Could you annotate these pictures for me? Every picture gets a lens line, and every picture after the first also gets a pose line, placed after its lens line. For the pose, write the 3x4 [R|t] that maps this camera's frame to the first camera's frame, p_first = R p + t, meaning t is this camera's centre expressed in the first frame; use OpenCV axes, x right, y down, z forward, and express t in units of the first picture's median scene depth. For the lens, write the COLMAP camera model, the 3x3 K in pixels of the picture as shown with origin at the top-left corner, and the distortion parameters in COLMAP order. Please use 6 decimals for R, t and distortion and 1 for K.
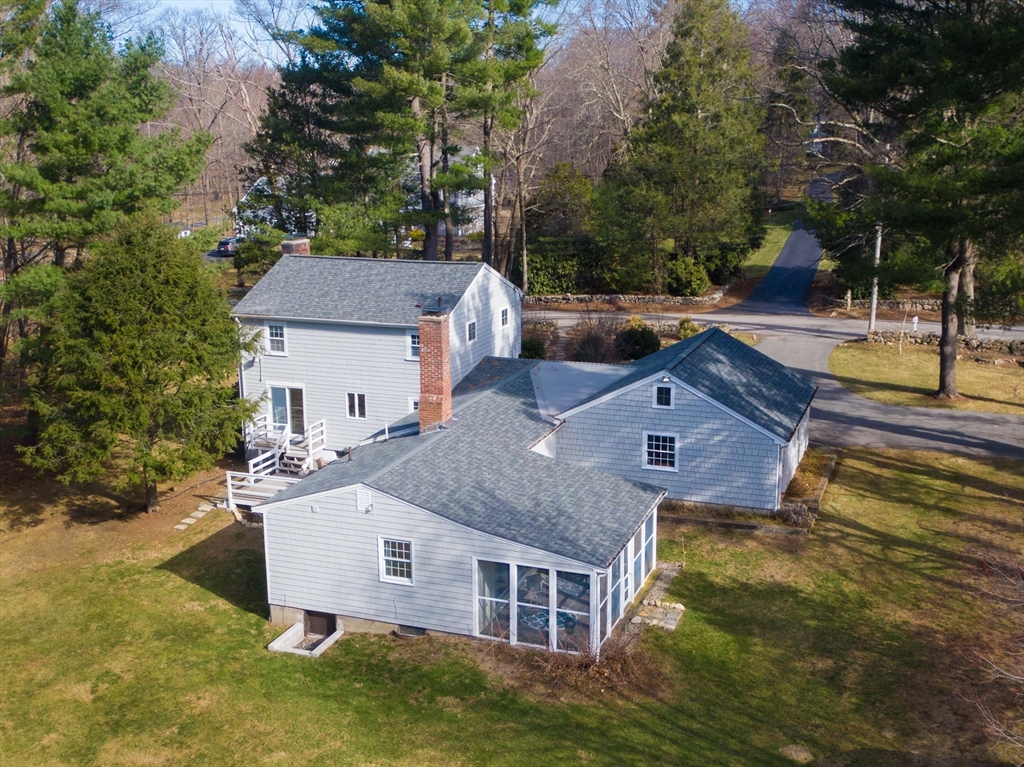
lens RADIAL K [[1195.7, 0, 512.0], [0, 1195.7, 383.5], [0, 0, 1]] dist [0.028106, 0.015773]
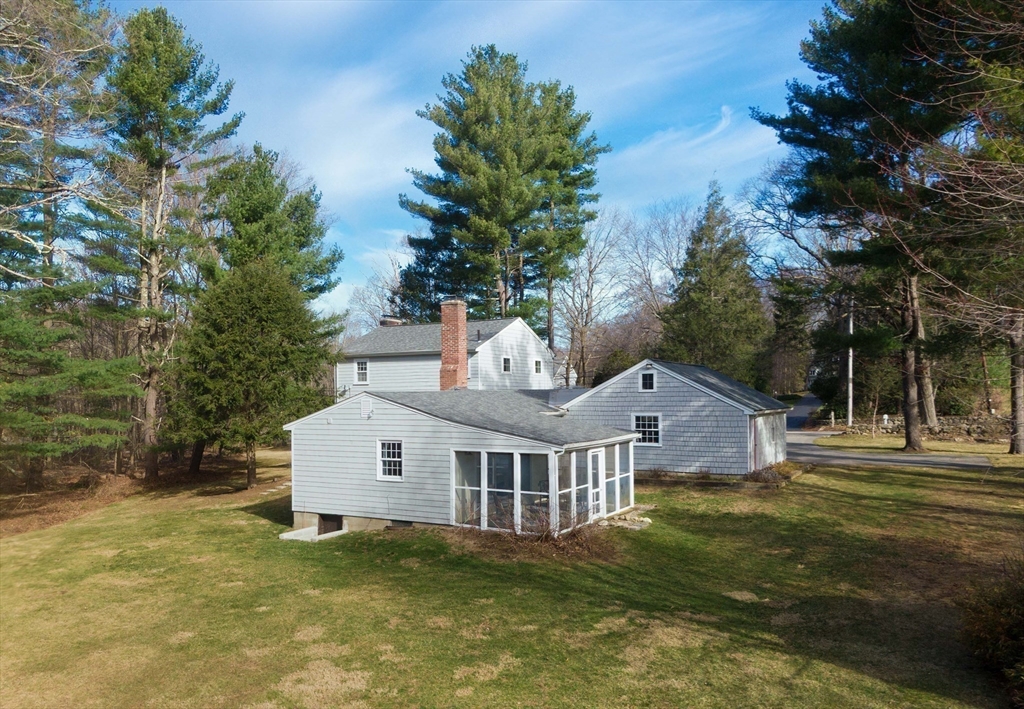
lens RADIAL K [[774.5, 0, 490.5], [0, 774.5, 400.2], [0, 0, 1]] dist [0.044418, -0.000922]
pose [[0.987628, 0.004369, -0.156756, 0.093839], [-0.038002, 0.976484, -0.212216, 0.201239], [0.152142, 0.215547, 0.964568, 0.232446]]
